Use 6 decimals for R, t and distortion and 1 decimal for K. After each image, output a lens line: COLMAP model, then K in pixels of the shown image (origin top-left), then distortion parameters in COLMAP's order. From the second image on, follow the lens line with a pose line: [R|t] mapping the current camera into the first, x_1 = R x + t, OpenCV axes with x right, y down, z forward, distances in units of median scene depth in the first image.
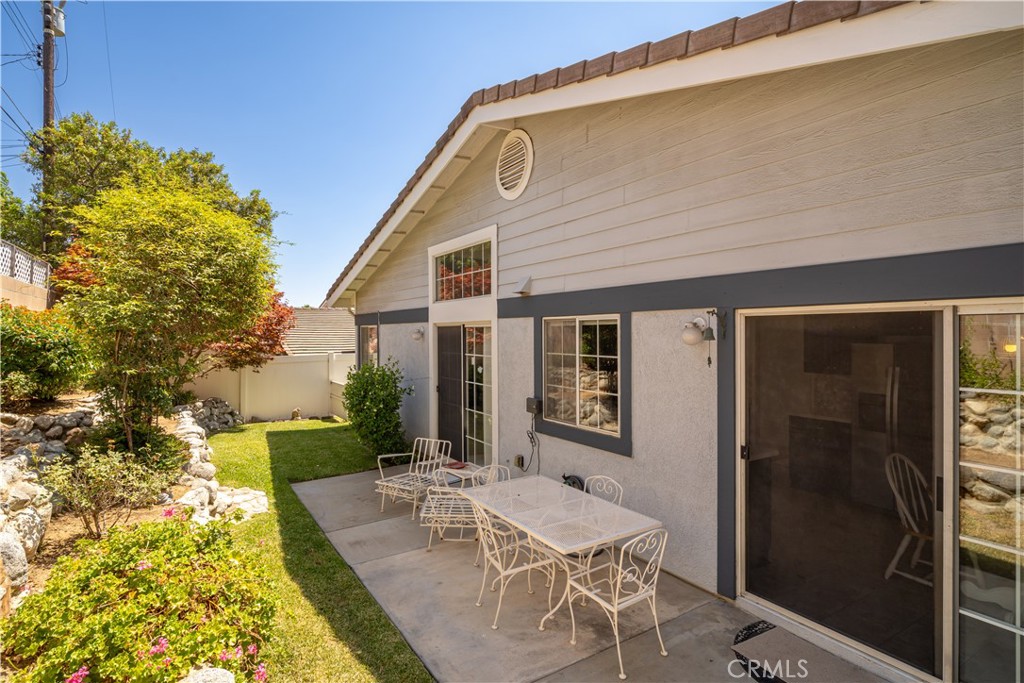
lens RADIAL K [[521.7, 0, 502.9], [0, 521.7, 336.9], [0, 0, 1]] dist [-0.005583, -0.000238]
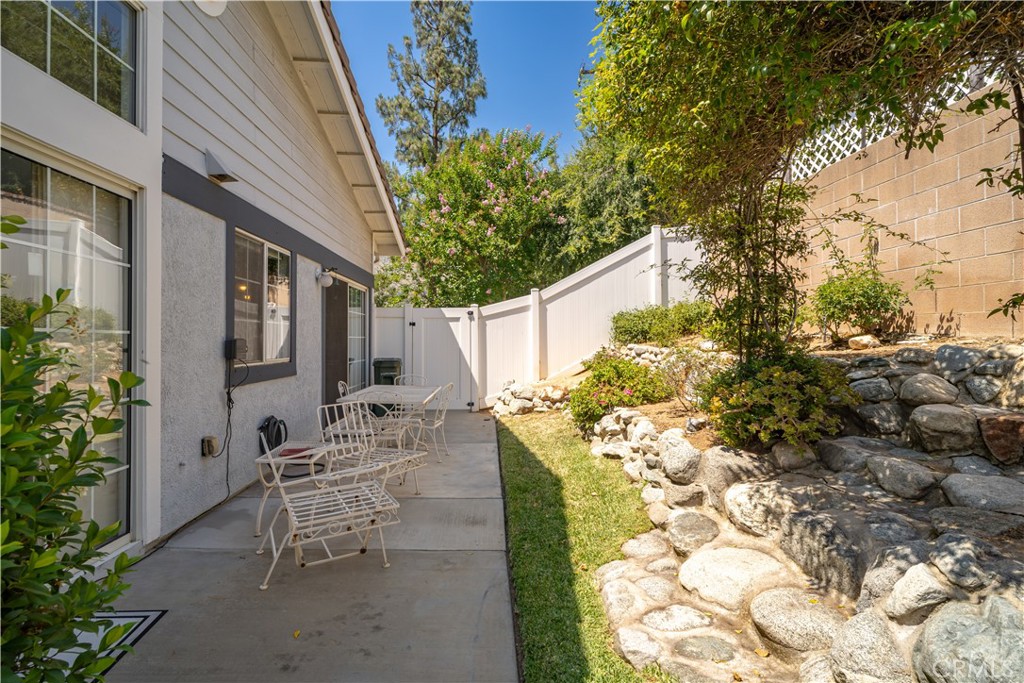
lens RADIAL K [[520.6, 0, 509.4], [0, 520.6, 341.8], [0, 0, 1]] dist [-0.000714, 0.000612]
pose [[-0.875589, 0.004992, 0.483031, -0.547733], [0.008659, 0.999948, 0.005362, 0.110147], [-0.482979, 0.008877, -0.875587, 1.305715]]
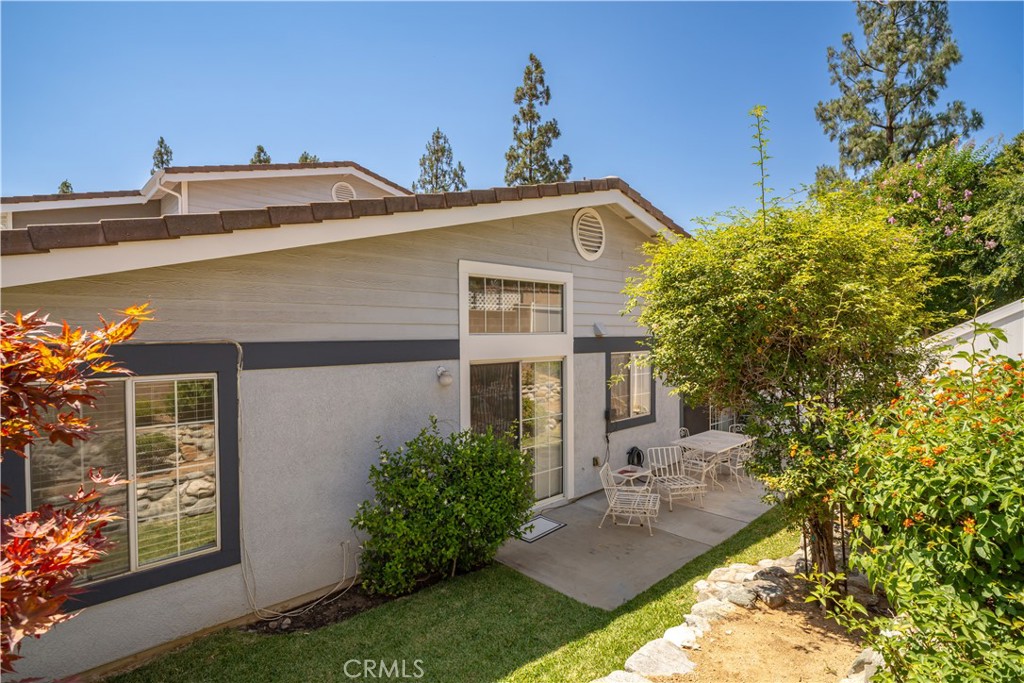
lens RADIAL K [[520.6, 0, 509.4], [0, 520.6, 341.8], [0, 0, 1]] dist [-0.000714, 0.000612]
pose [[-0.212805, -0.003258, 0.977089, -1.154153], [0.020995, 0.999748, 0.007906, -0.075951], [-0.976869, 0.022196, -0.212683, 1.425609]]
